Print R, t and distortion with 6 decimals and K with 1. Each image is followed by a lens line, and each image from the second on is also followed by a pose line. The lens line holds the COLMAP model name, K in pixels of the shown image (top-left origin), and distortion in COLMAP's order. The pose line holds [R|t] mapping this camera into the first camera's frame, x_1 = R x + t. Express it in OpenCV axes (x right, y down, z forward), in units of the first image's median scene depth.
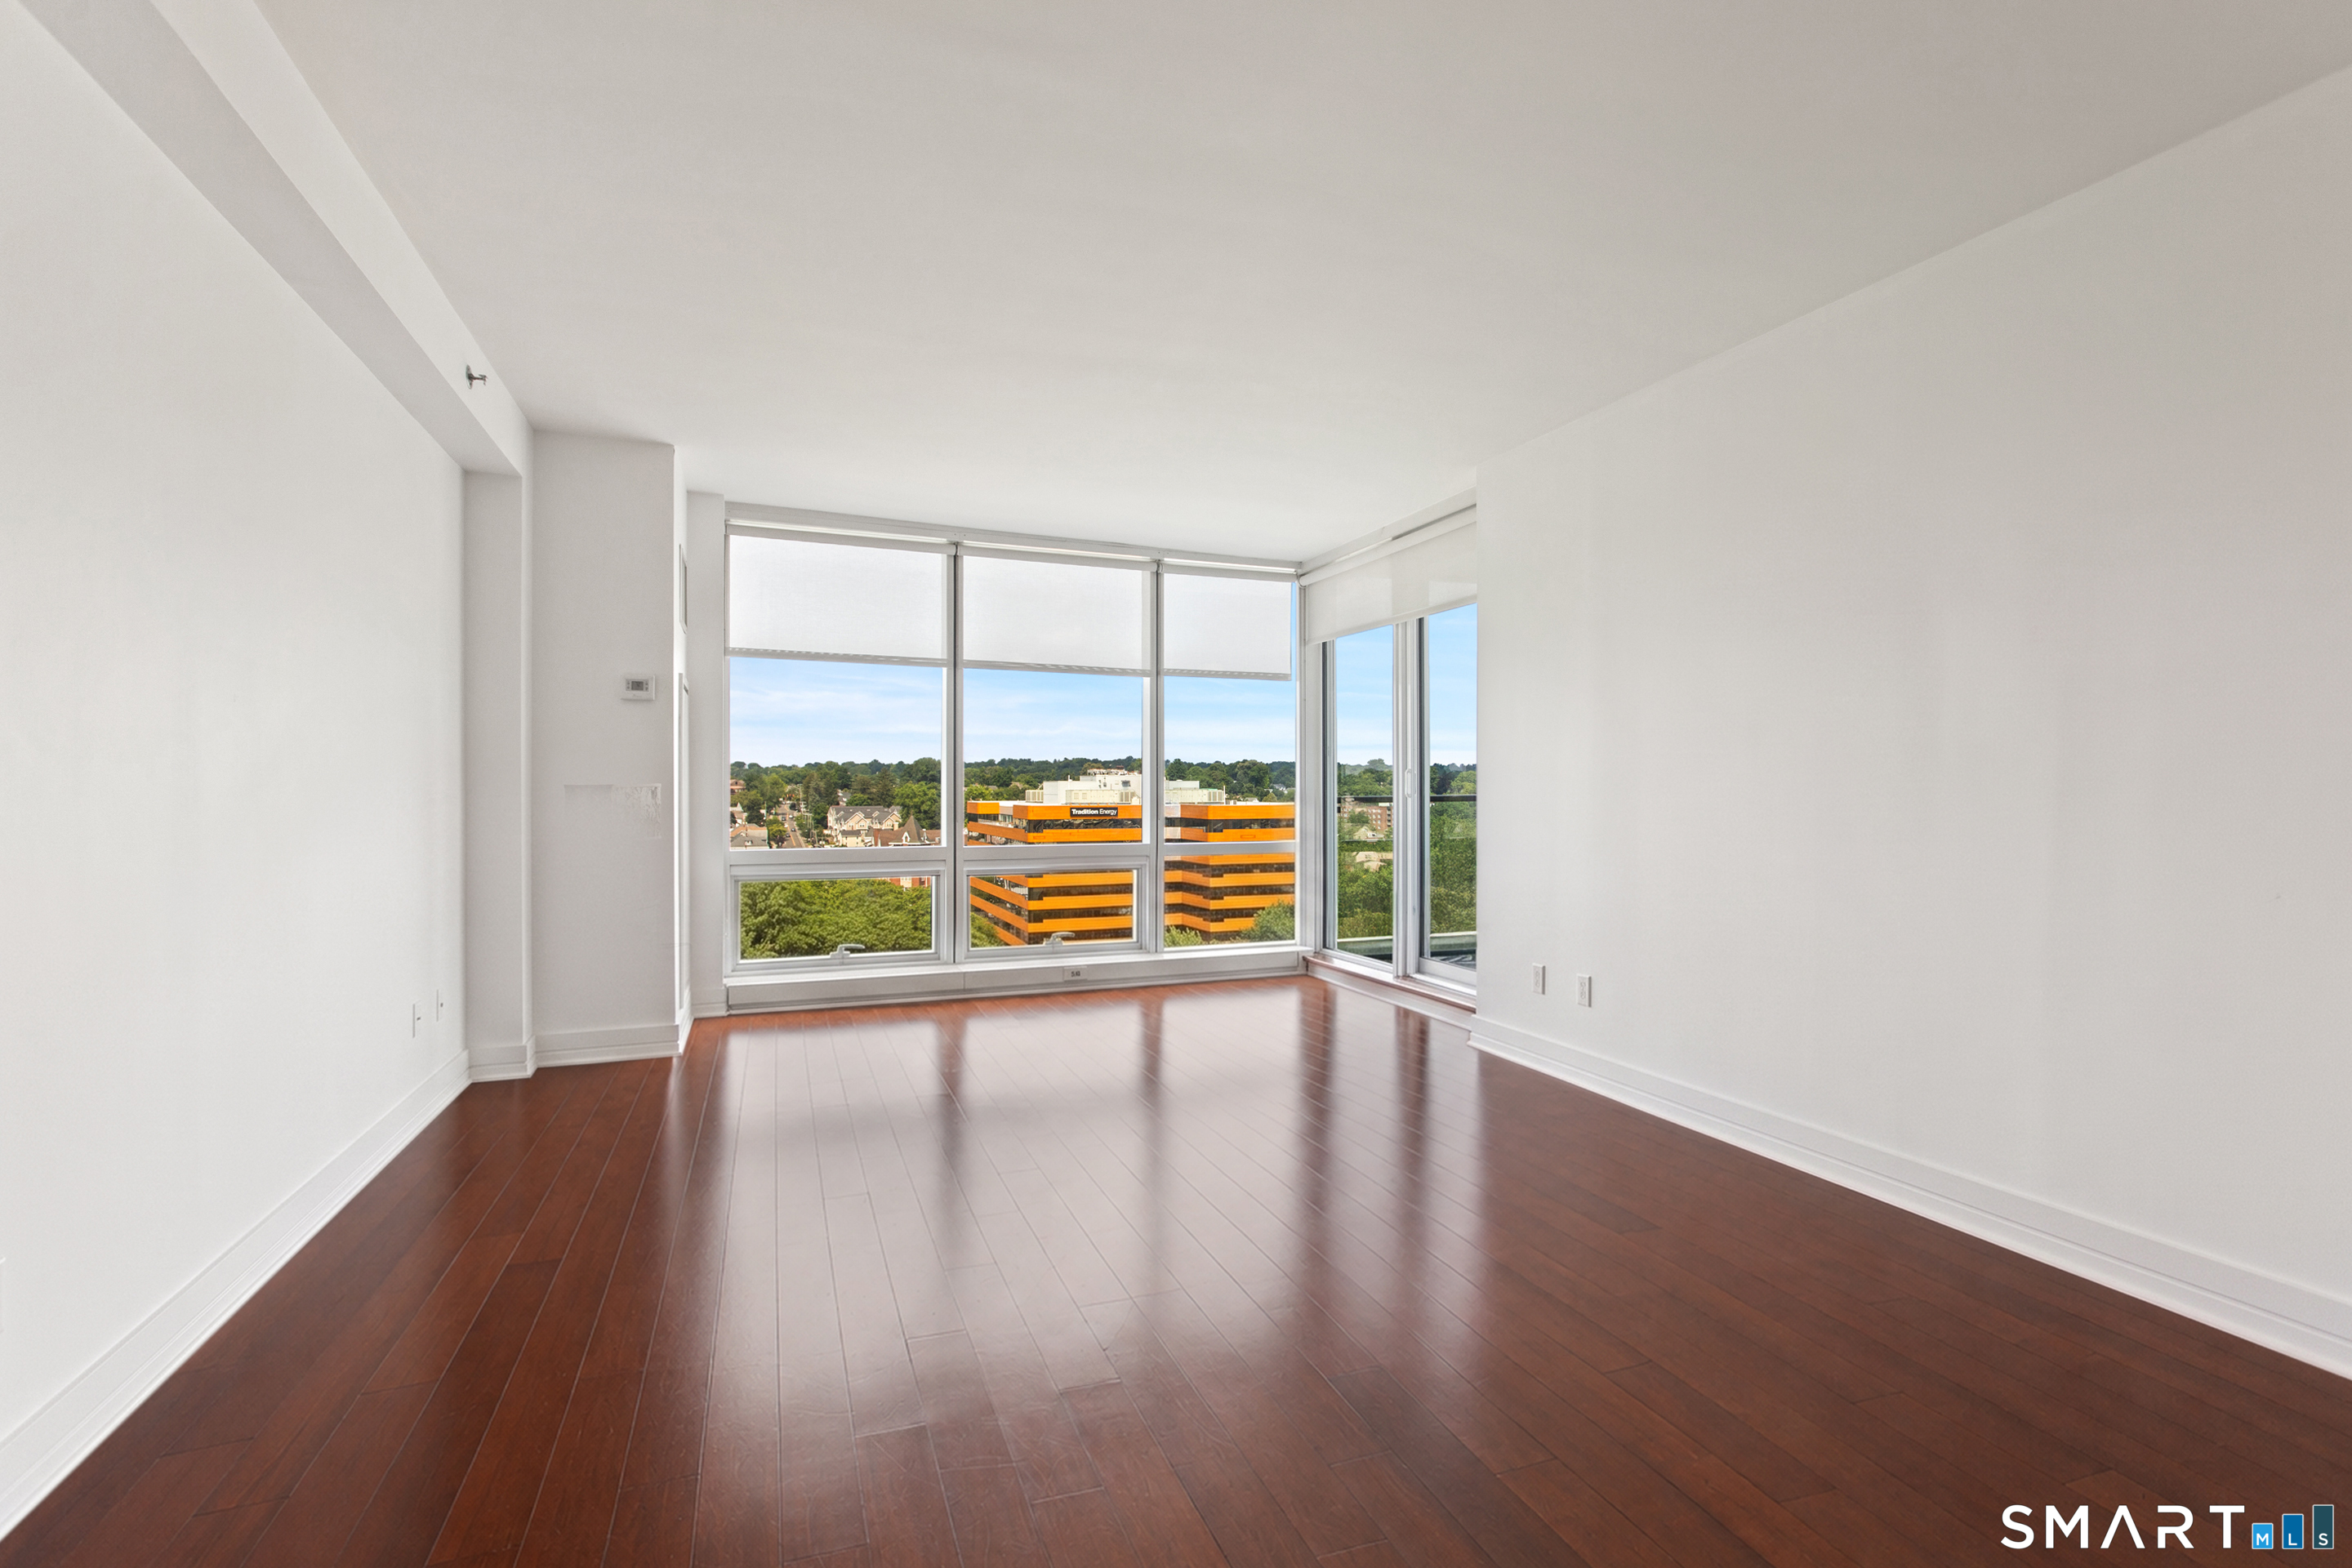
lens RADIAL K [[1112.0, 0, 1154.7], [0, 1112.0, 778.1], [0, 0, 1]] dist [-0.000359, 0.000975]
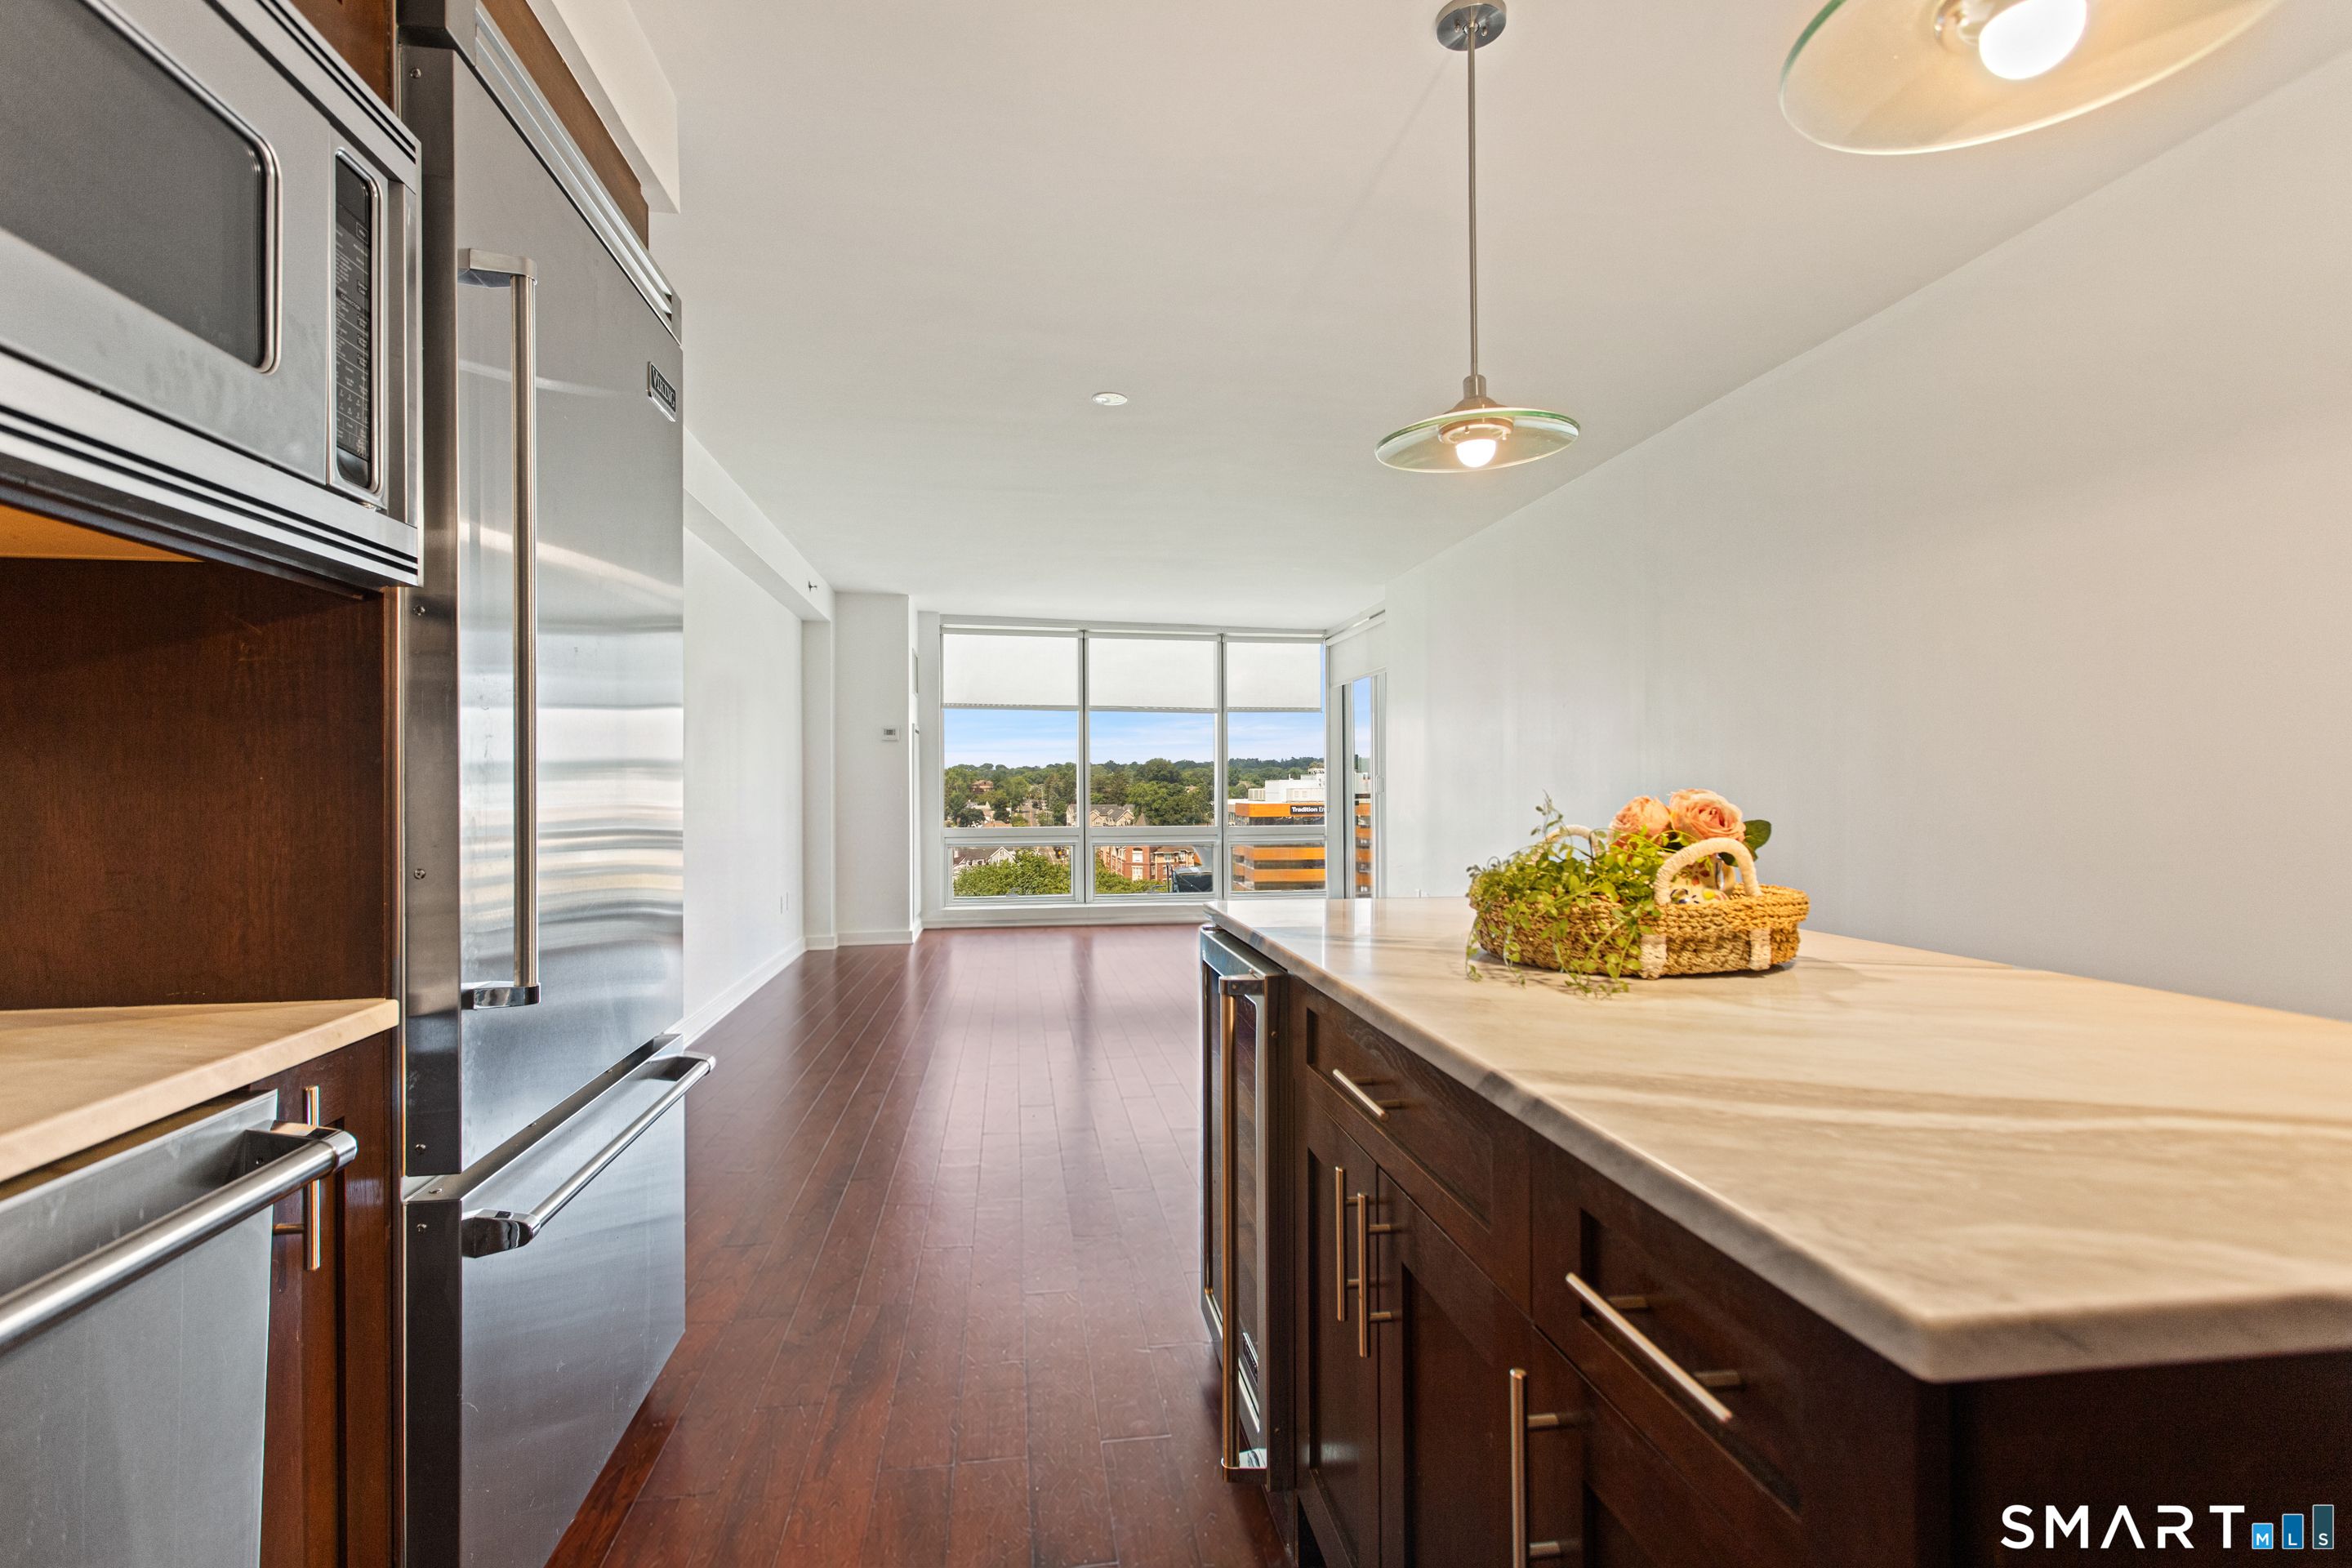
lens RADIAL K [[1082.0, 0, 1176.0], [0, 1082.0, 784.0], [0, 0, 1]] dist [0.000134, 0.000167]
pose [[0.982704, -0.005224, -0.185108, 0.198743], [0.006426, 0.999962, 0.005892, -0.005937], [0.185070, -0.006980, 0.982701, -0.401776]]
